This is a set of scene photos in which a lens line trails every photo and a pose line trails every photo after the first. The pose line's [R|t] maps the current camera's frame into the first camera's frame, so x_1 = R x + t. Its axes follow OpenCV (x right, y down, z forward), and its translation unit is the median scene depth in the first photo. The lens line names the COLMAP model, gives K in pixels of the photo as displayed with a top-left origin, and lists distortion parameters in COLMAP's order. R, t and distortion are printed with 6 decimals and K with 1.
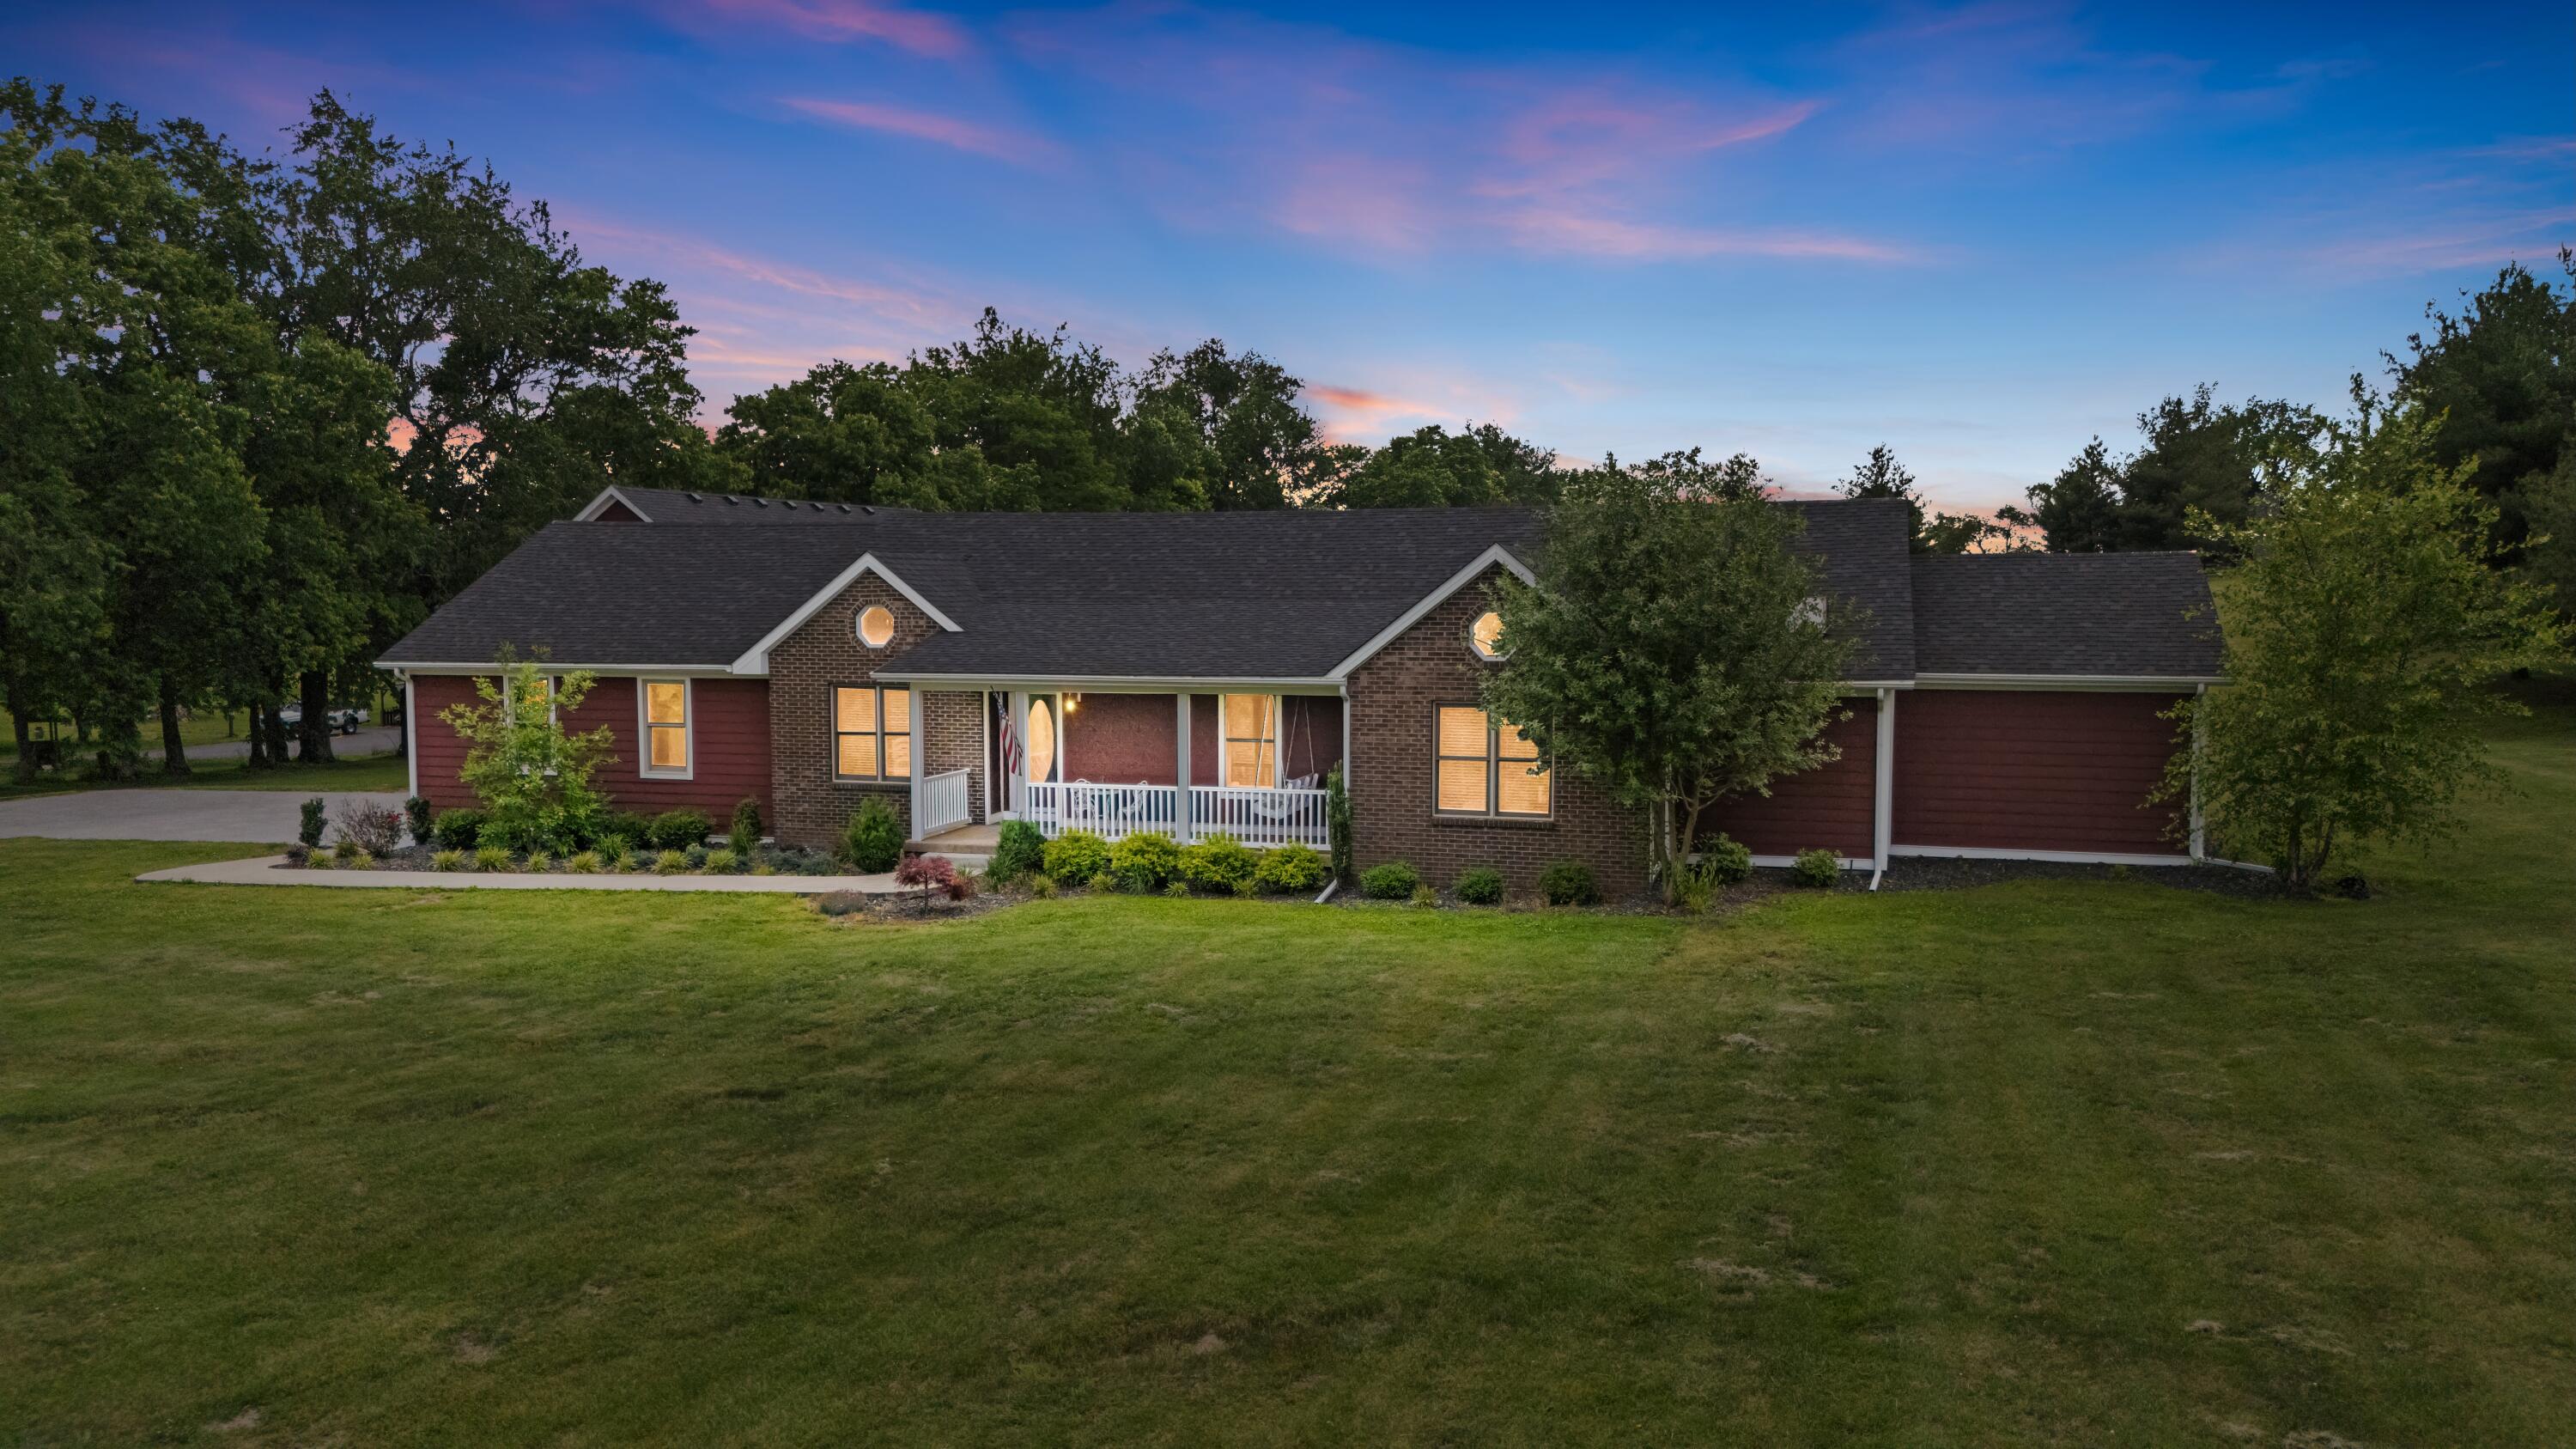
lens RADIAL K [[1886.5, 0, 1292.3], [0, 1886.5, 743.3], [0, 0, 1]] dist [0.074613, -0.105897]
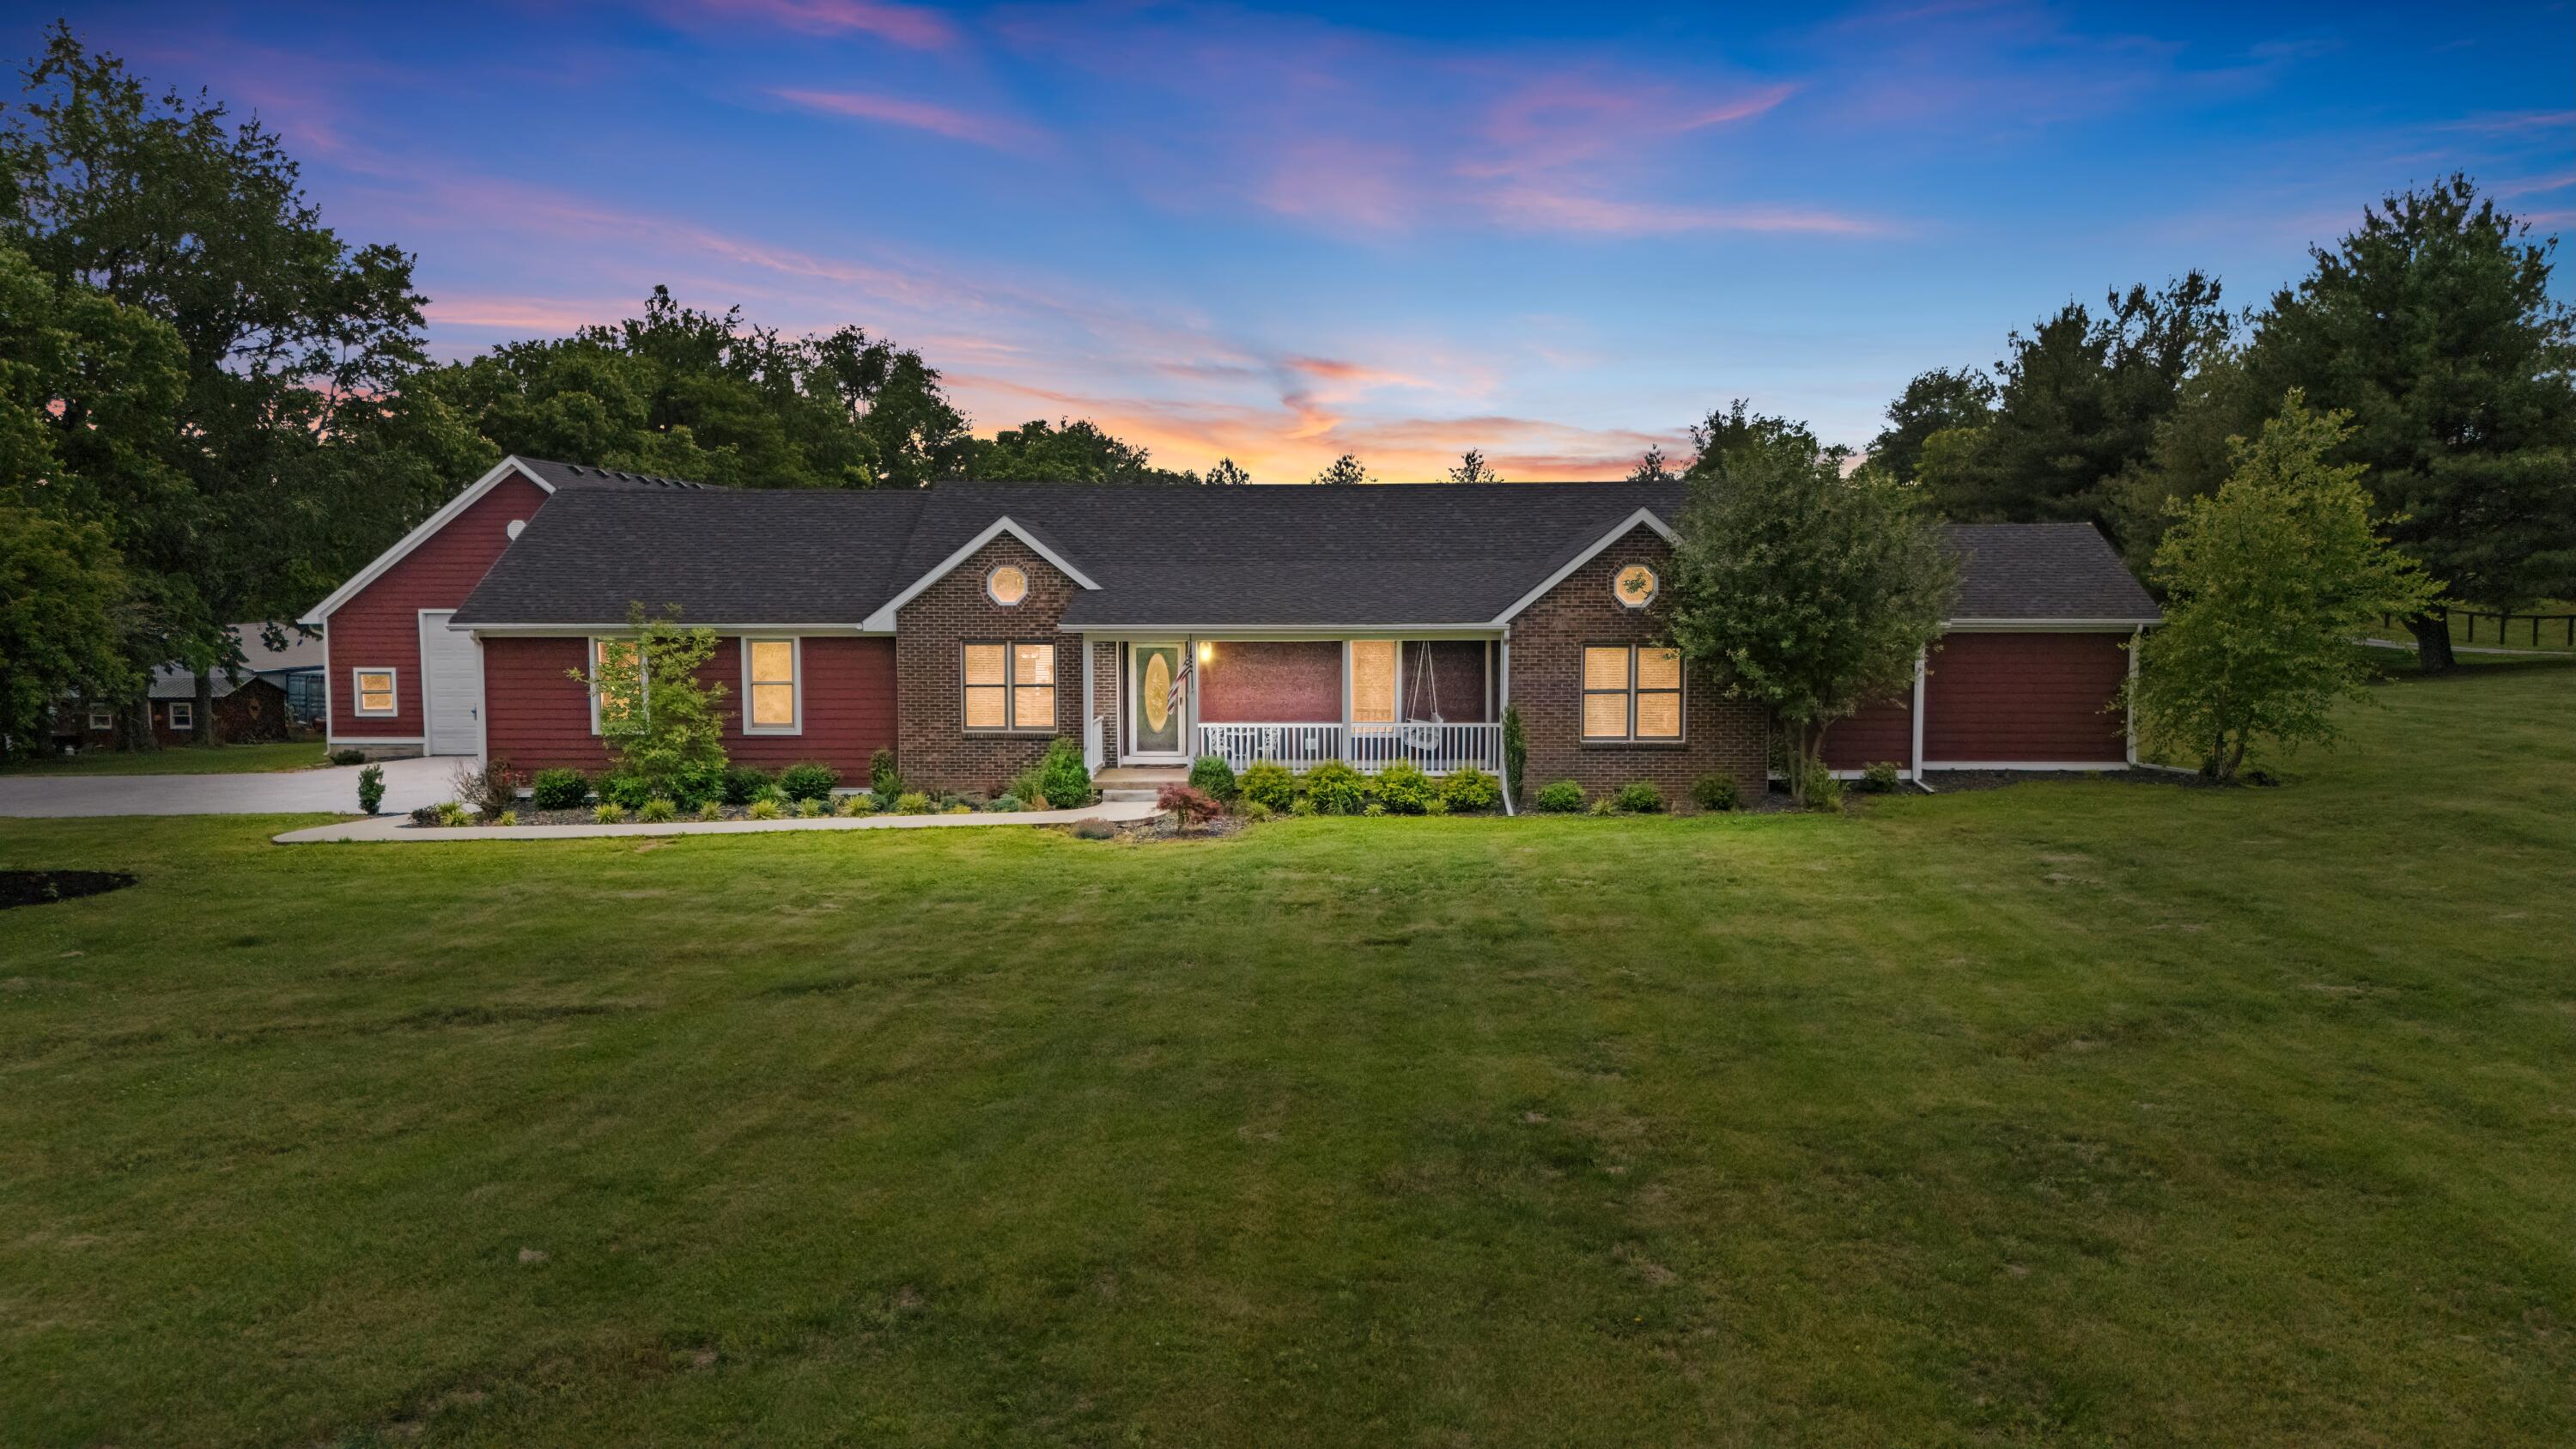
lens RADIAL K [[1906.3, 0, 1288.8], [0, 1906.3, 723.5], [0, 0, 1]] dist [0.027914, -0.007507]
pose [[0.967177, -0.017733, 0.253483, -0.338118], [0.020636, 0.999748, -0.008796, 0.028819], [-0.253263, 0.013739, 0.967300, -0.078193]]
